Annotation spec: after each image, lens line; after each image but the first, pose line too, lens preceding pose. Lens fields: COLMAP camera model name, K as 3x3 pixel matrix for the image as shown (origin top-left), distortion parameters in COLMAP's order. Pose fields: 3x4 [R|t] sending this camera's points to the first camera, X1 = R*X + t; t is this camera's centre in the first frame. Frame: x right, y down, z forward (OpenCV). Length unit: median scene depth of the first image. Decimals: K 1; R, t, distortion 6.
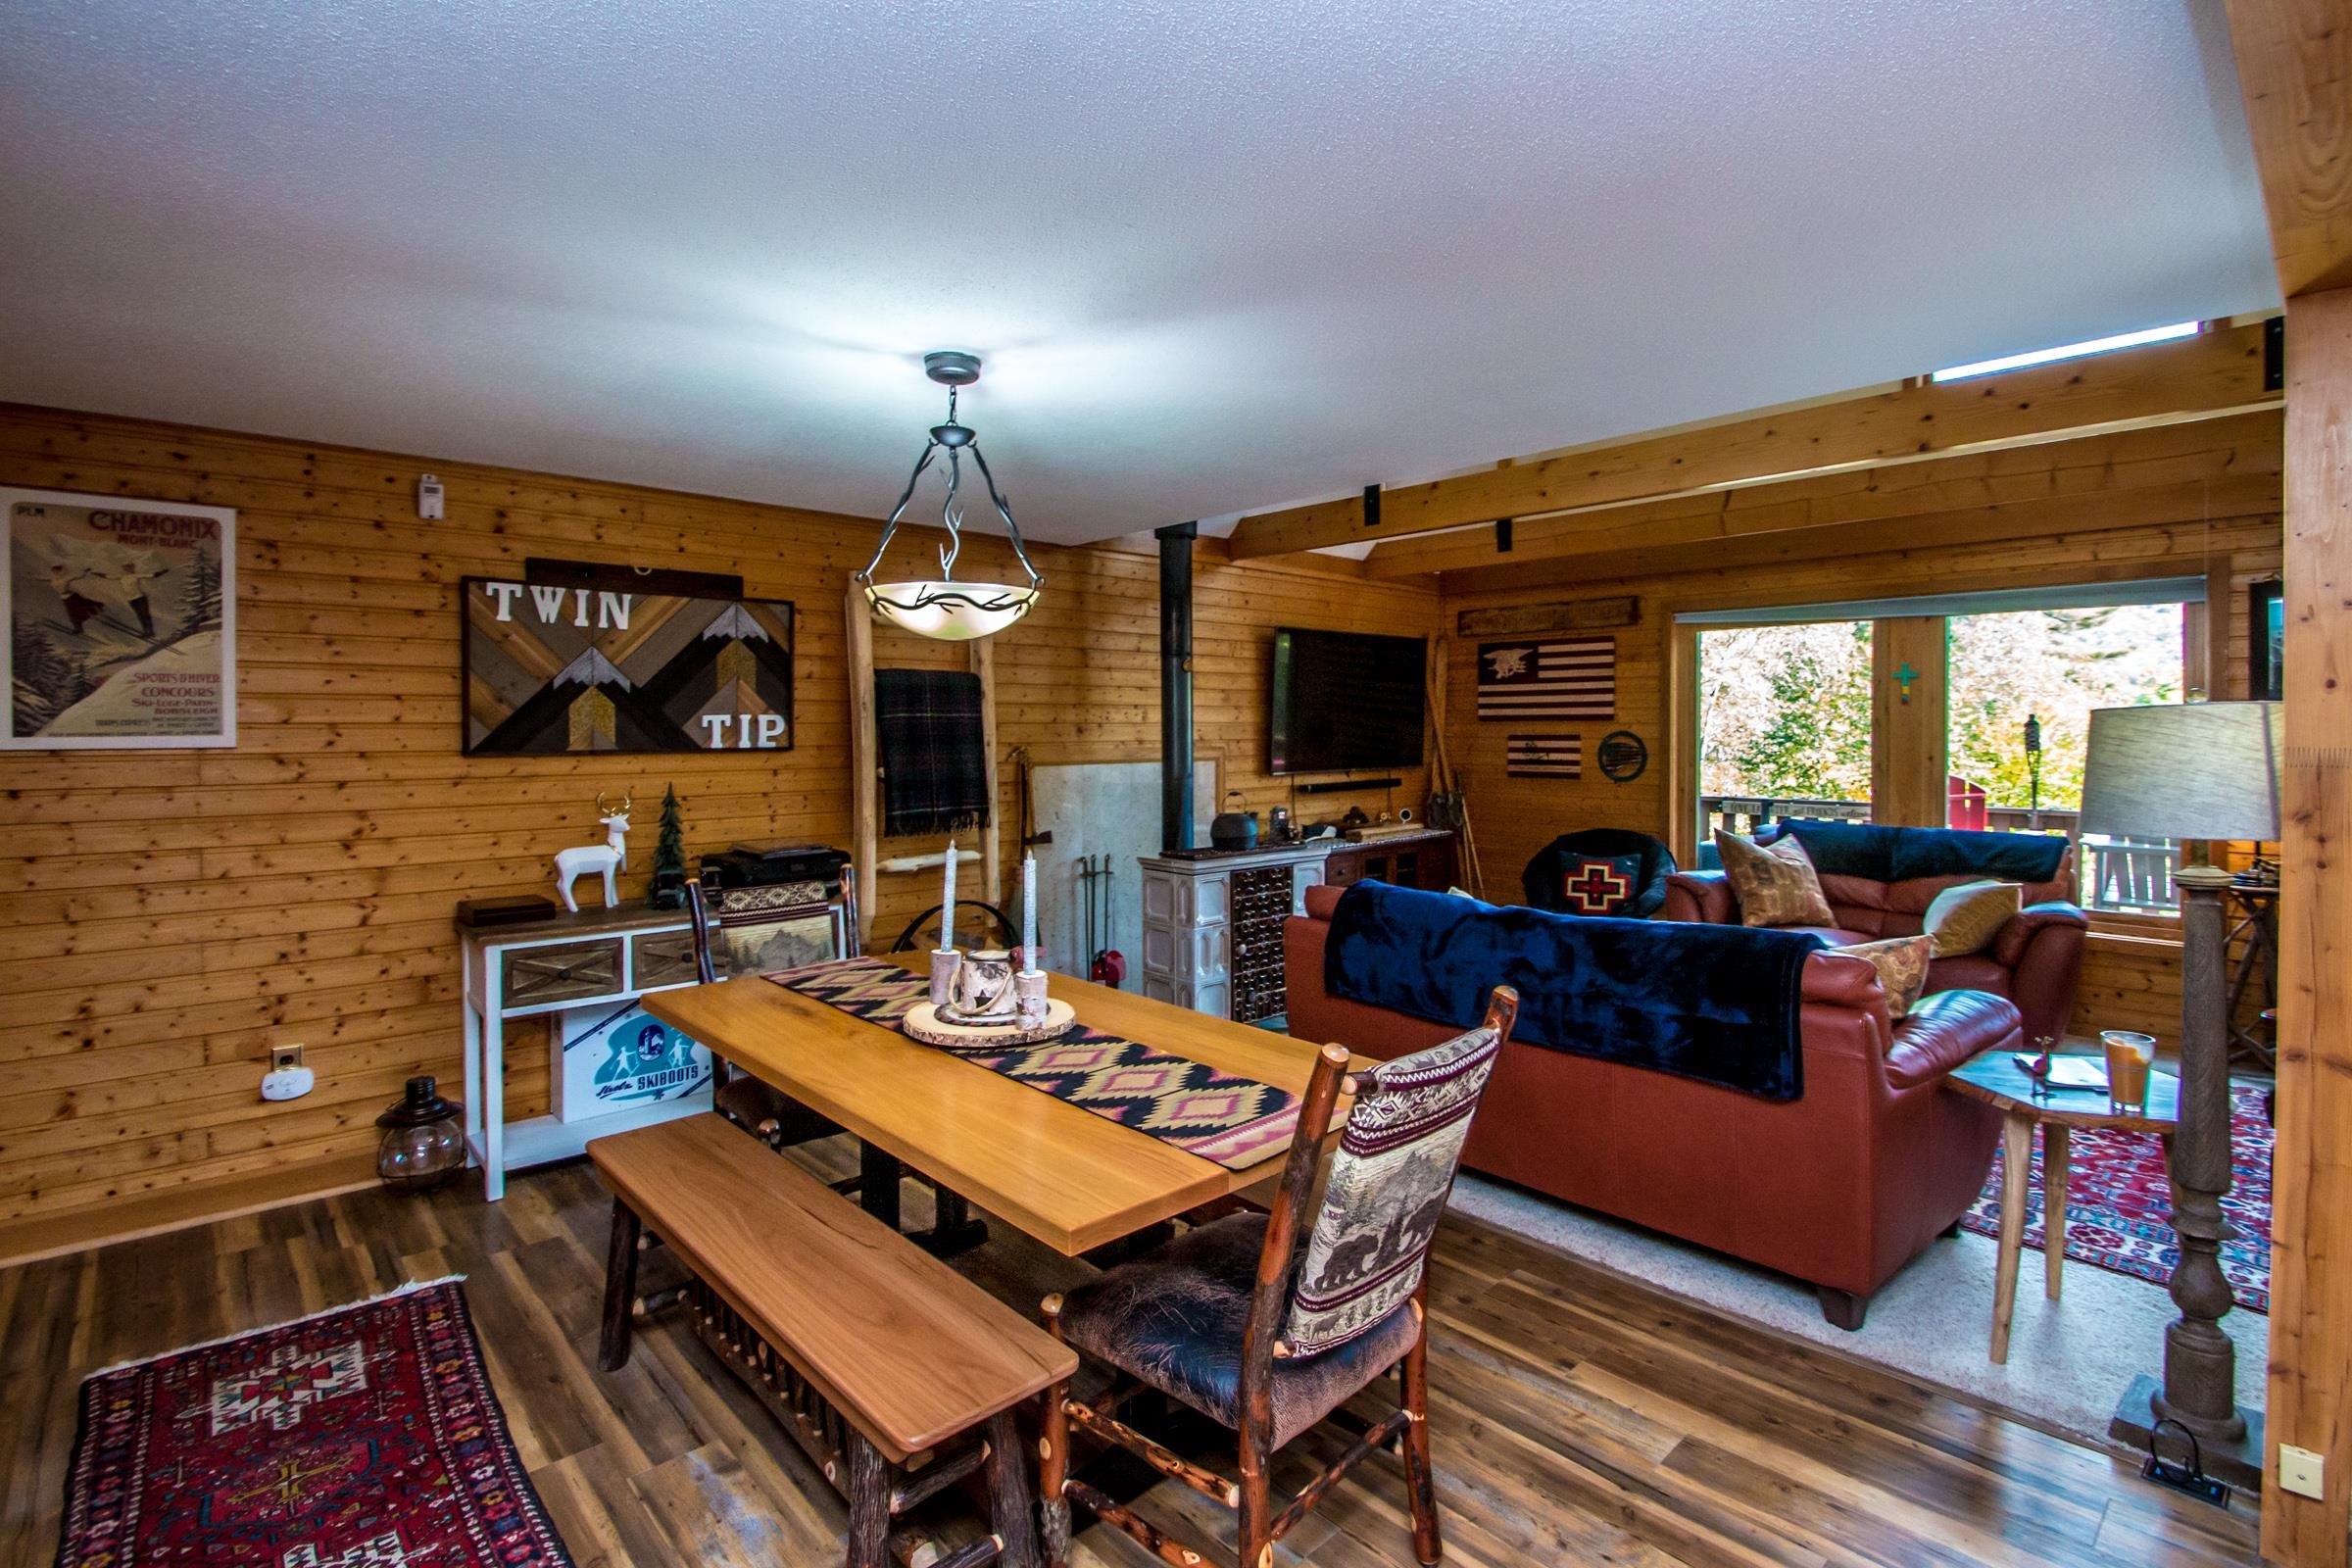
lens RADIAL K [[1125.8, 0, 1230.9], [0, 1125.8, 738.3], [0, 0, 1]] dist [0.000465, -0.008374]
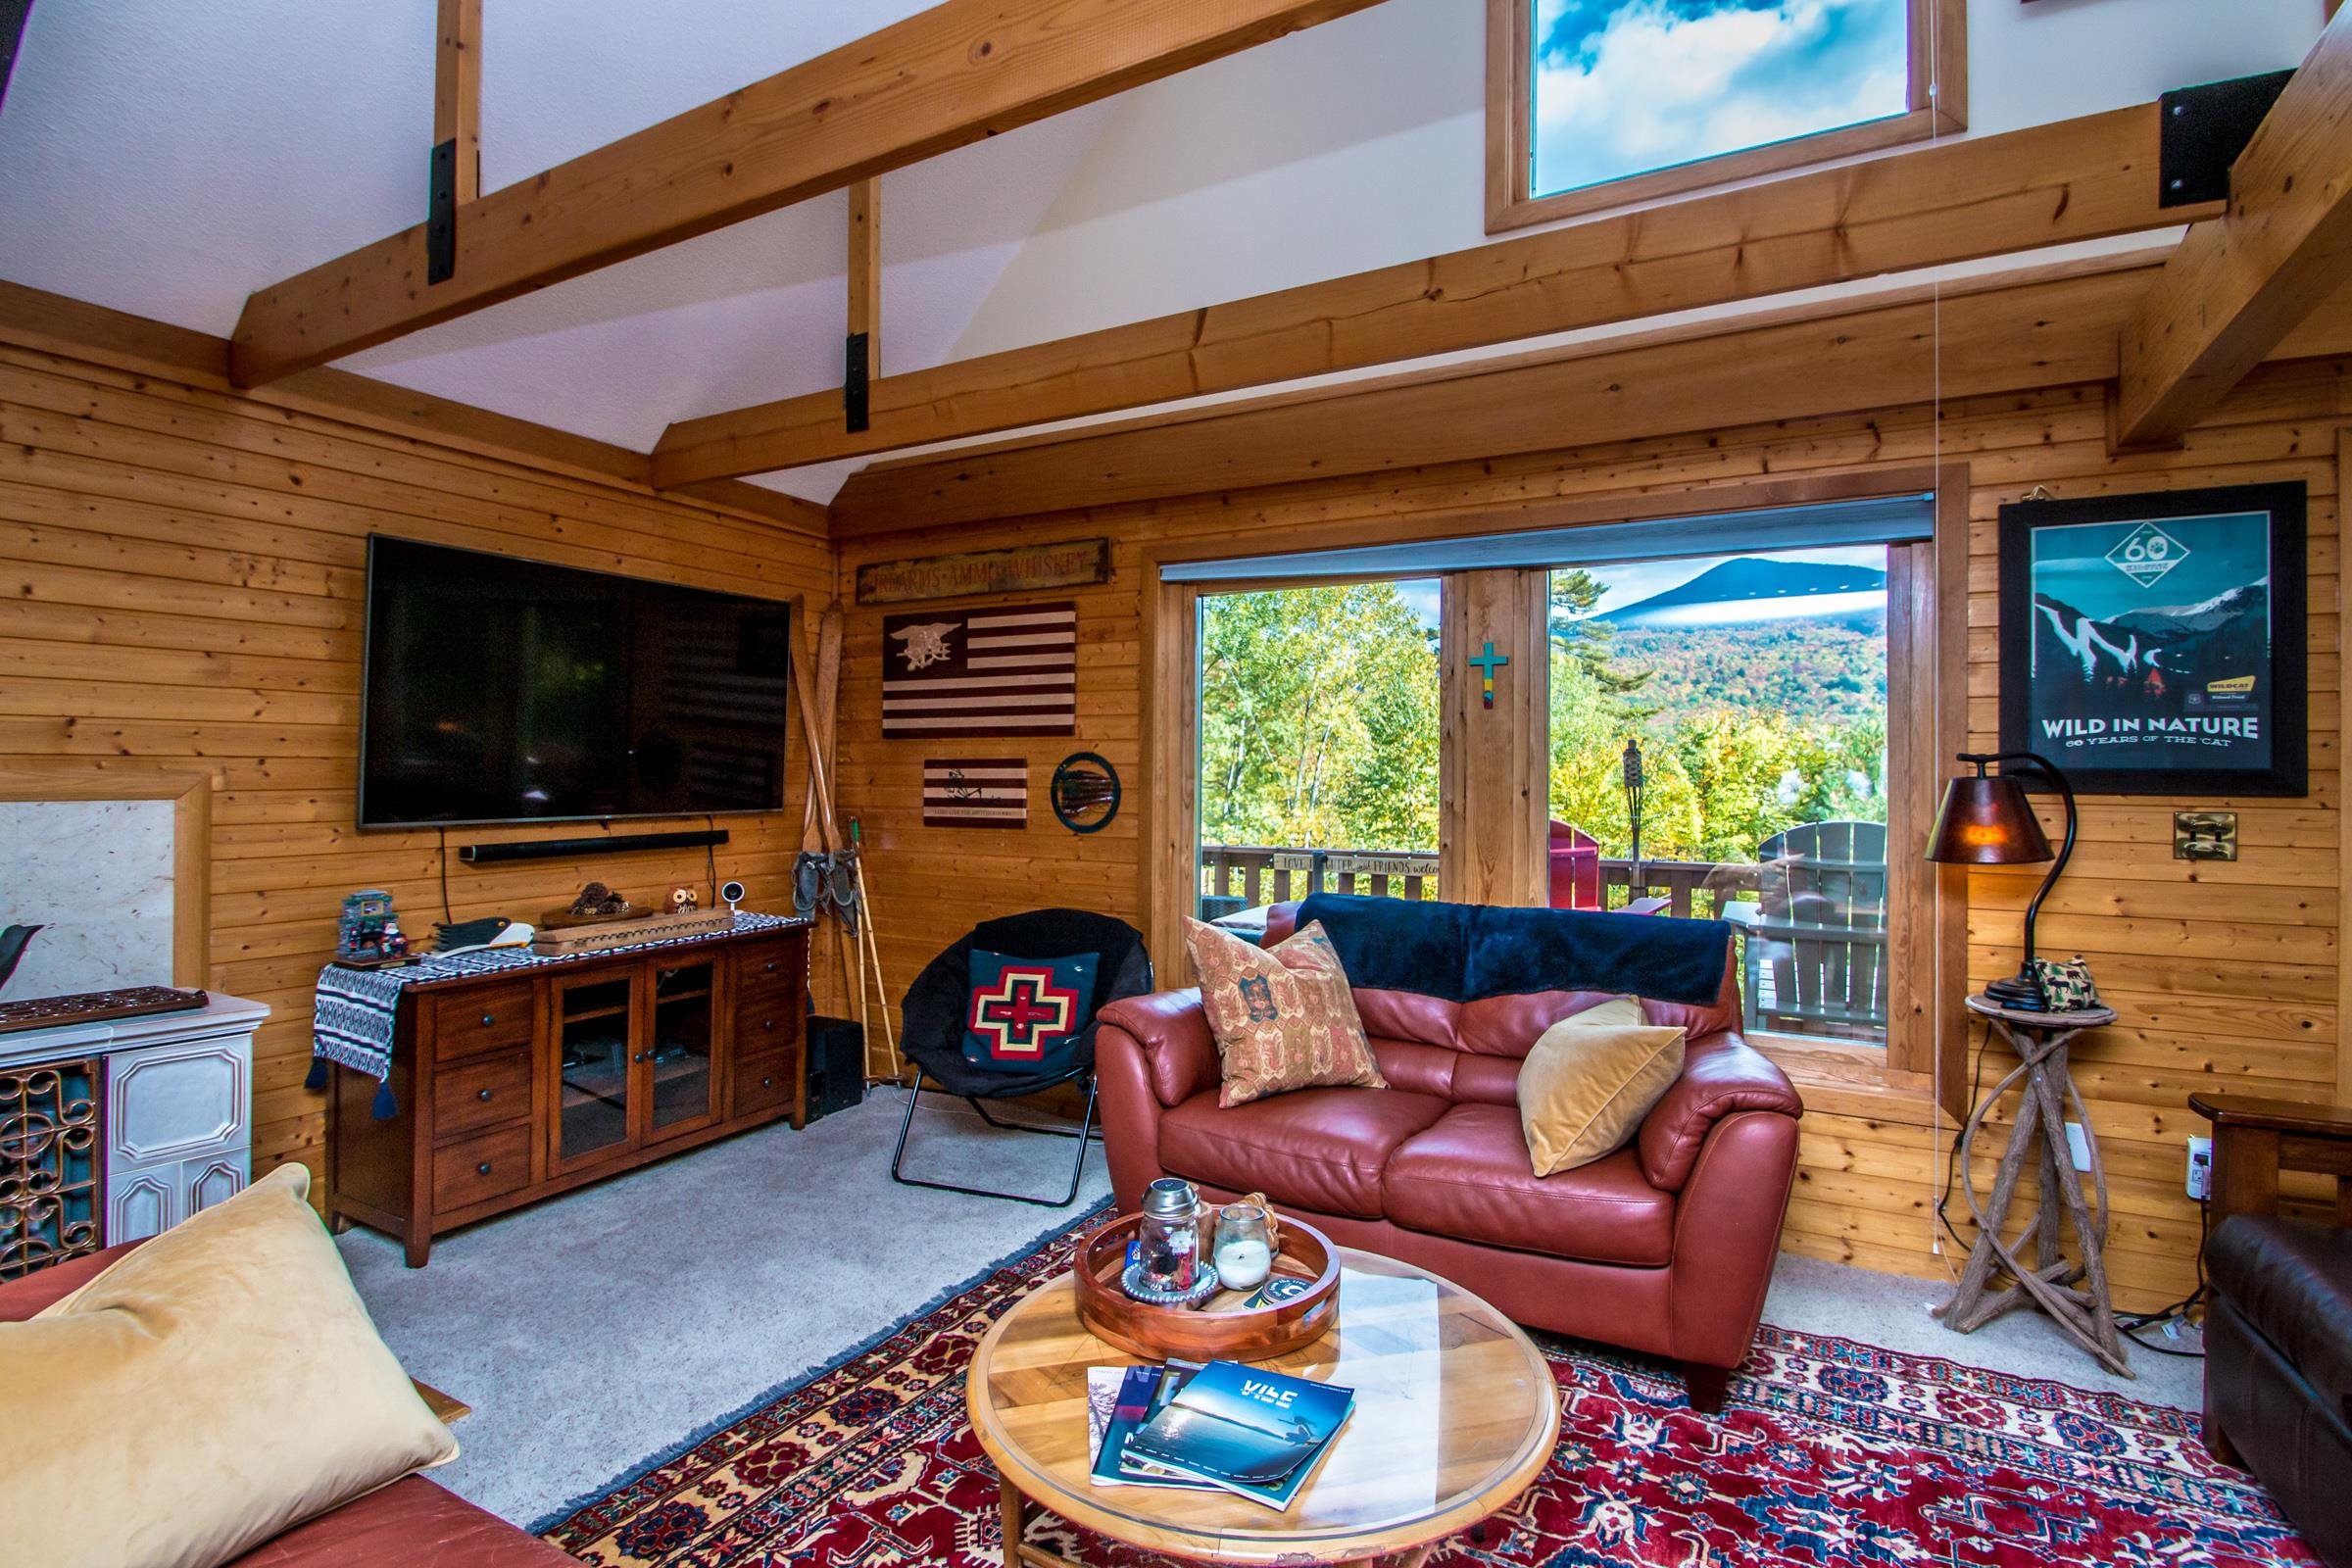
lens RADIAL K [[1110.3, 0, 1207.5], [0, 1110.3, 786.2], [0, 0, 1]] dist [0.004220, -0.009233]
pose [[0.957319, -0.000302, 0.289032, 0.276876], [-0.000384, 0.999997, 0.002316, 0.012876], [-0.289032, -0.002328, 0.957317, 0.462659]]
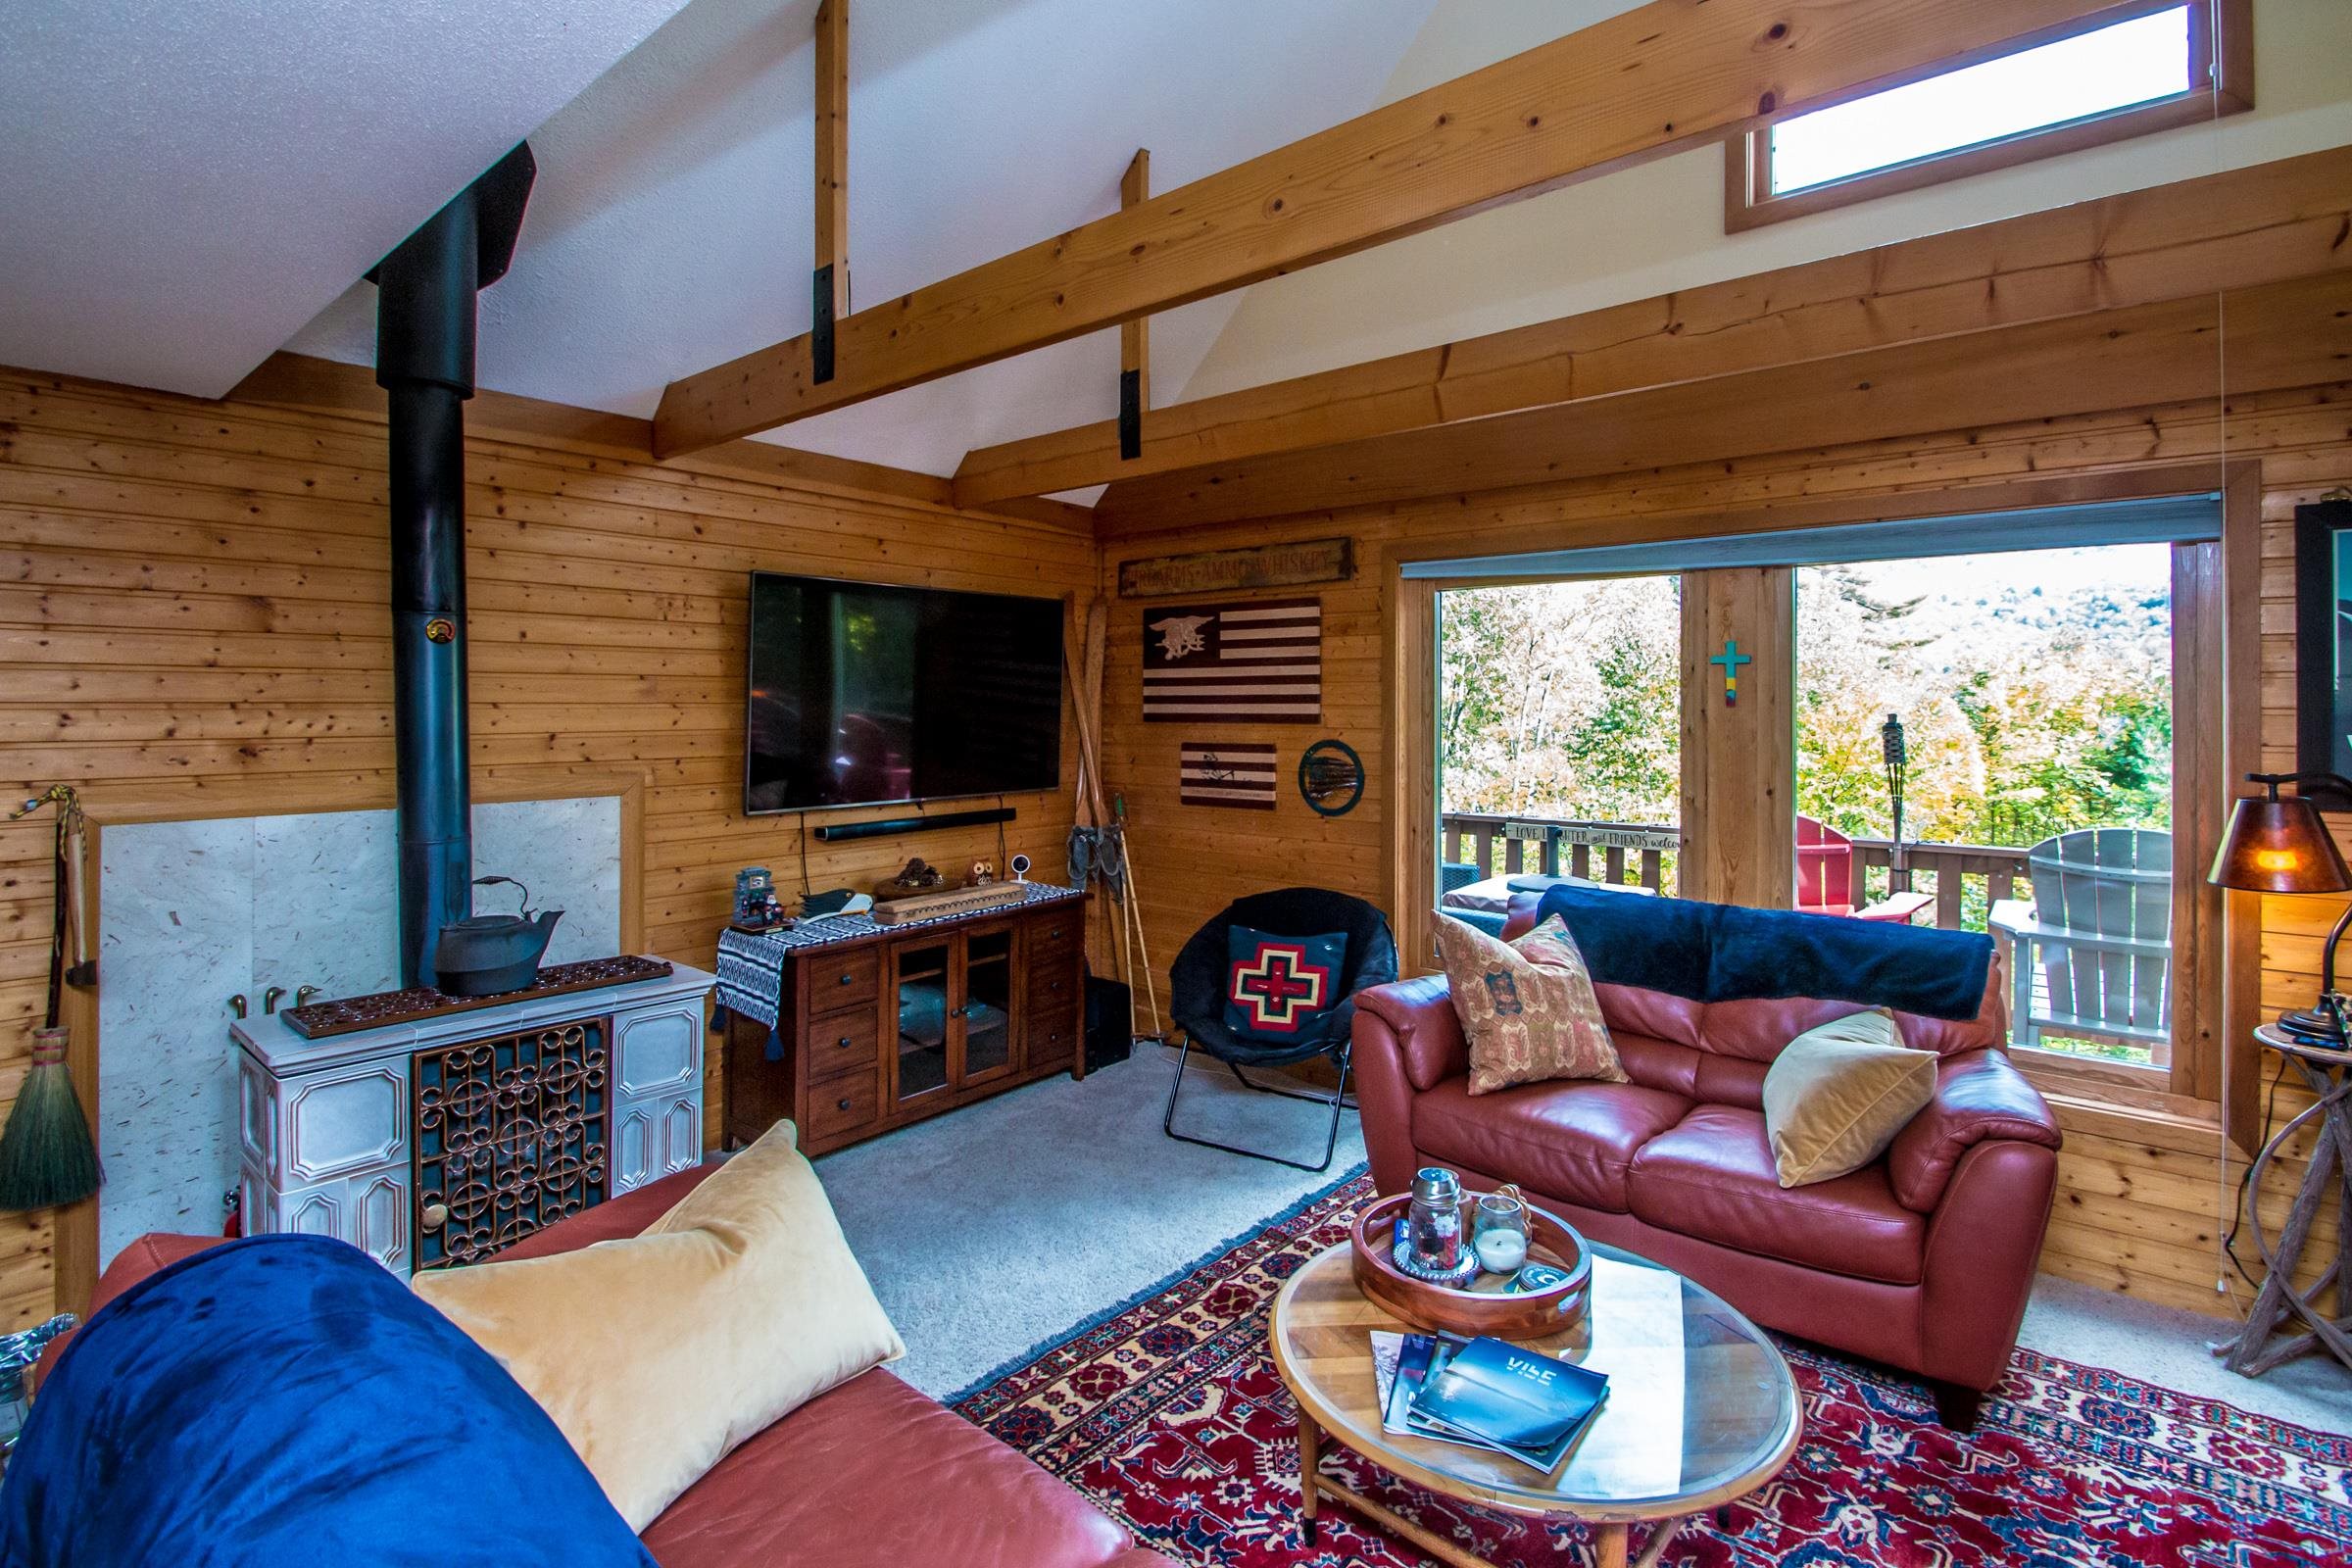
lens RADIAL K [[1110.3, 0, 1216.2], [0, 1110.3, 701.4], [0, 0, 1]] dist [0.004220, -0.009233]
pose [[0.994340, 0.004810, 0.106134, 0.247196], [-0.003137, 0.999868, -0.015919, -0.022049], [-0.106197, 0.015496, 0.994224, 0.412313]]
